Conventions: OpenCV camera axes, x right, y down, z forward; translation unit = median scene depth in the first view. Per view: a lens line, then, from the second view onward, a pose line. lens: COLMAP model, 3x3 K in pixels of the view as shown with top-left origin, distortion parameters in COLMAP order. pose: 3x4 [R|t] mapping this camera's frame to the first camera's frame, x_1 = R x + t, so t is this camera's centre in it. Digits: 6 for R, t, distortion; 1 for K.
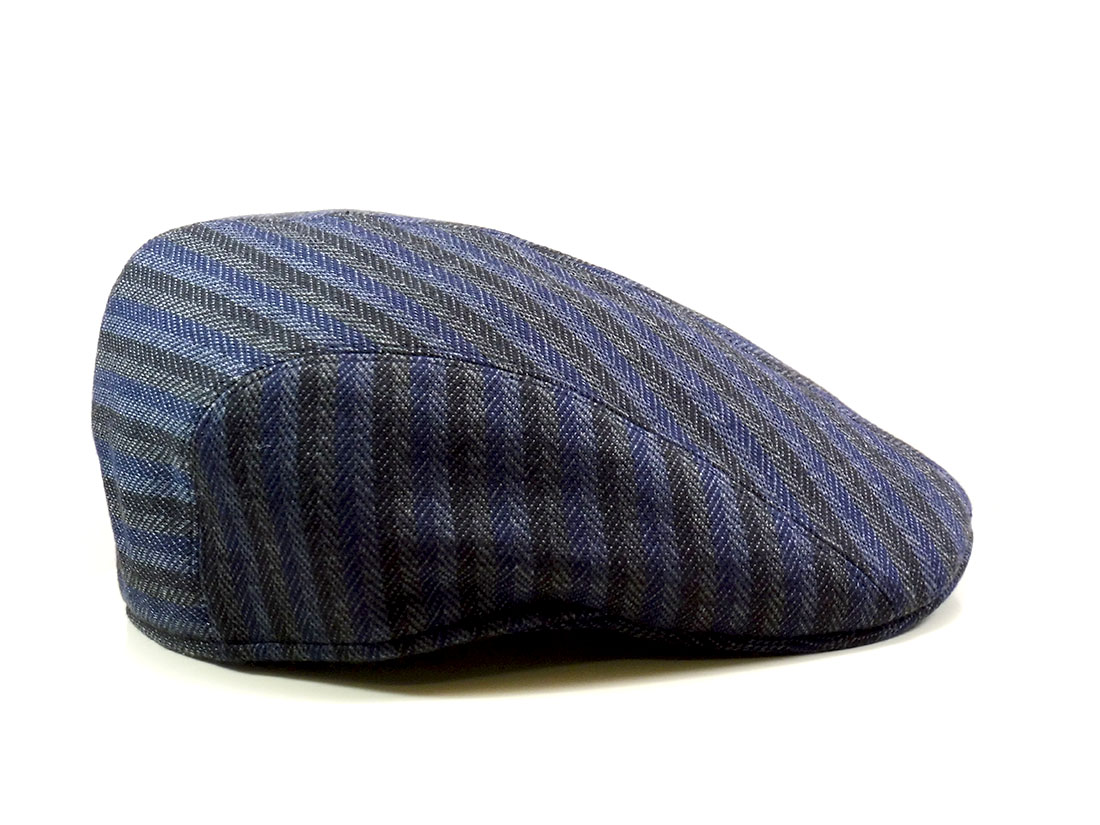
lens RADIAL K [[4280.4, 0, 550.0], [0, 4280.4, 412.5], [0, 0, 1]] dist [2.312864, -150.801927]
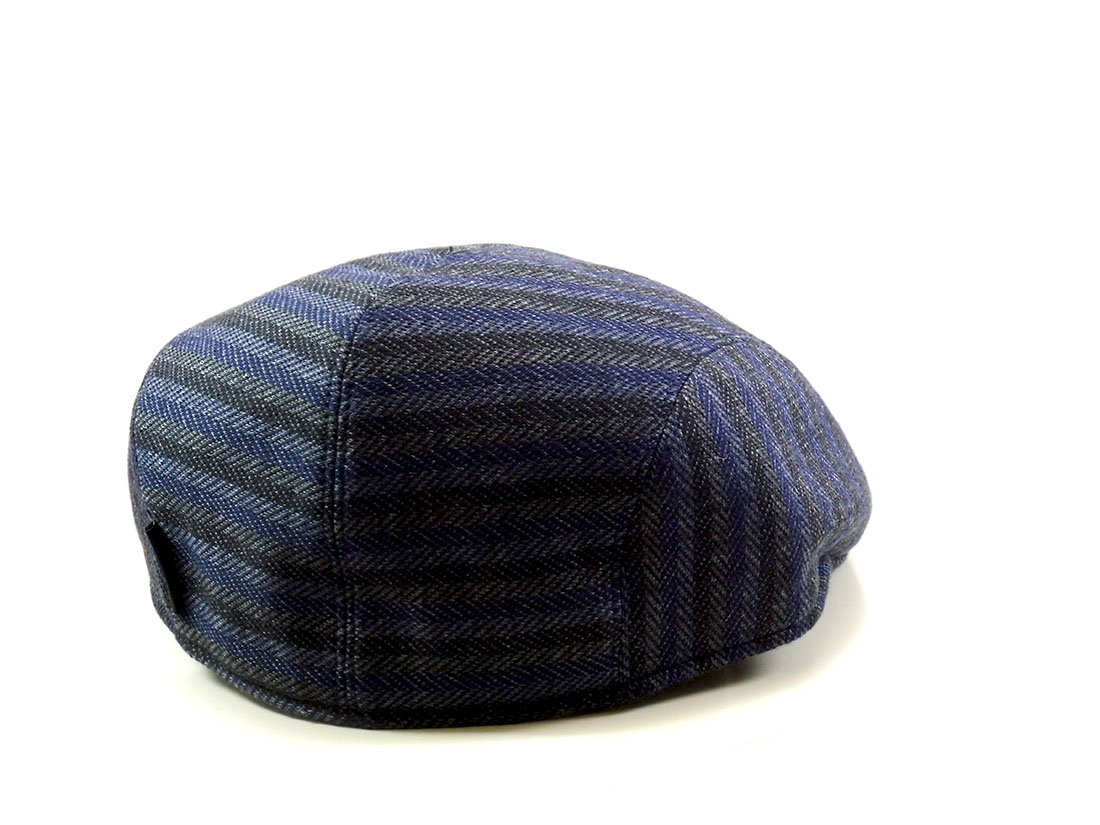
lens RADIAL K [[4280.4, 0, 550.0], [0, 4280.4, 412.5], [0, 0, 1]] dist [2.312864, -150.801927]
pose [[0.411988, -0.195306, 0.890012, -0.954237], [0.215276, 0.969970, 0.113201, -0.121645], [-0.885394, 0.144960, 0.441661, 0.592632]]
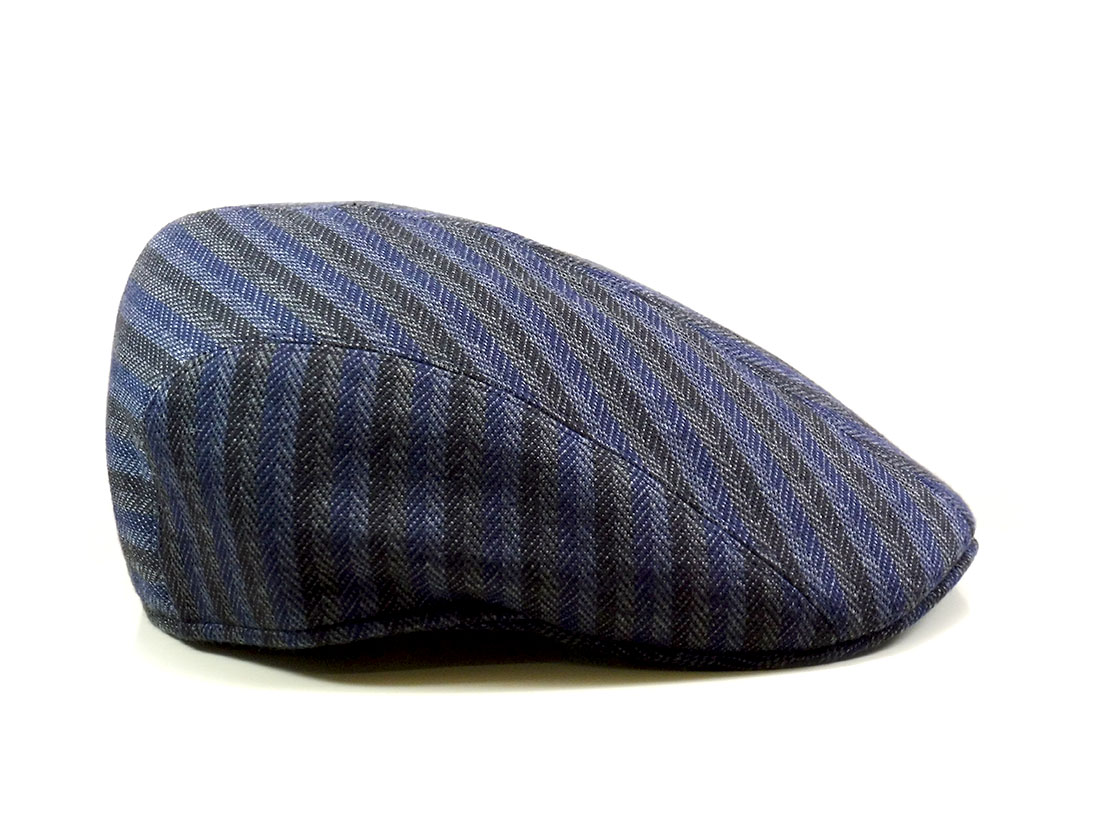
lens RADIAL K [[4280.4, 0, 550.0], [0, 4280.4, 412.5], [0, 0, 1]] dist [2.312864, -150.801927]
pose [[0.970021, 0.054329, -0.236872, 0.253180], [-0.053357, 0.998520, 0.010521, -0.011425], [0.237093, 0.002433, 0.971484, 0.031362]]
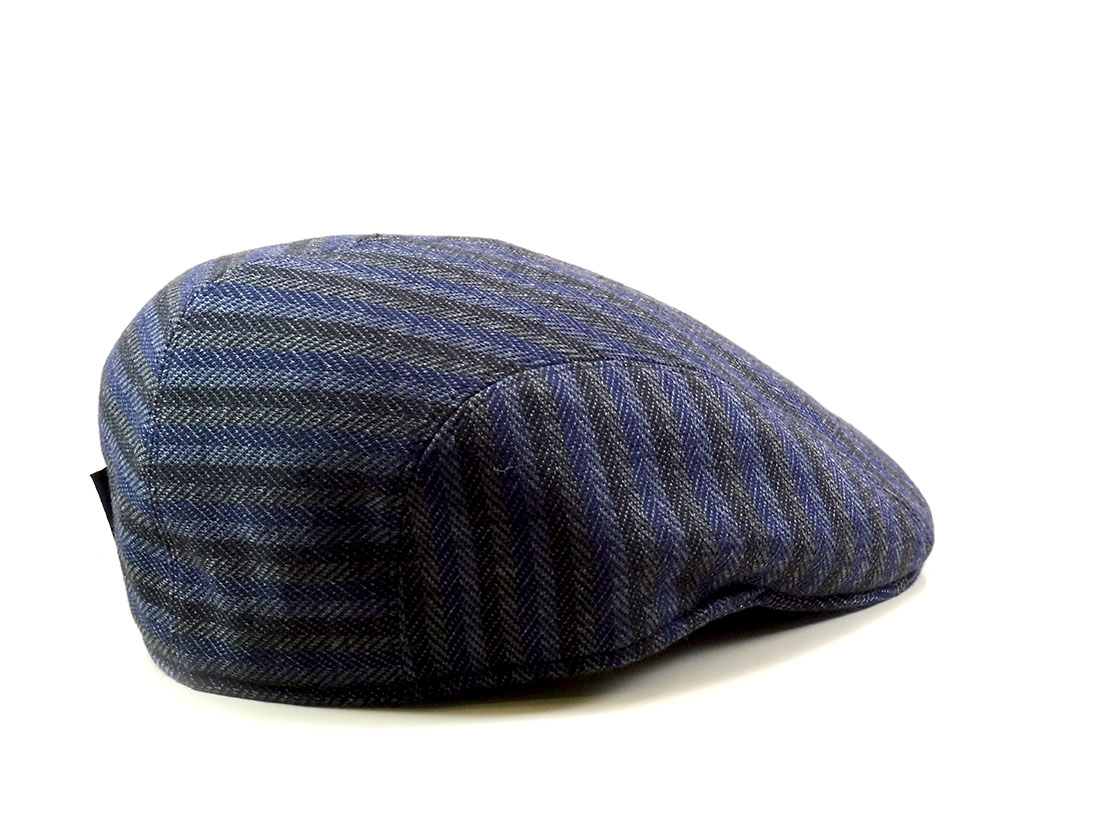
lens RADIAL K [[4280.4, 0, 550.0], [0, 4280.4, 412.5], [0, 0, 1]] dist [2.312864, -150.801927]
pose [[0.814953, -0.127728, 0.565276, -0.604809], [0.133183, 0.990580, 0.031820, -0.034401], [-0.564016, 0.049354, 0.824288, 0.185558]]
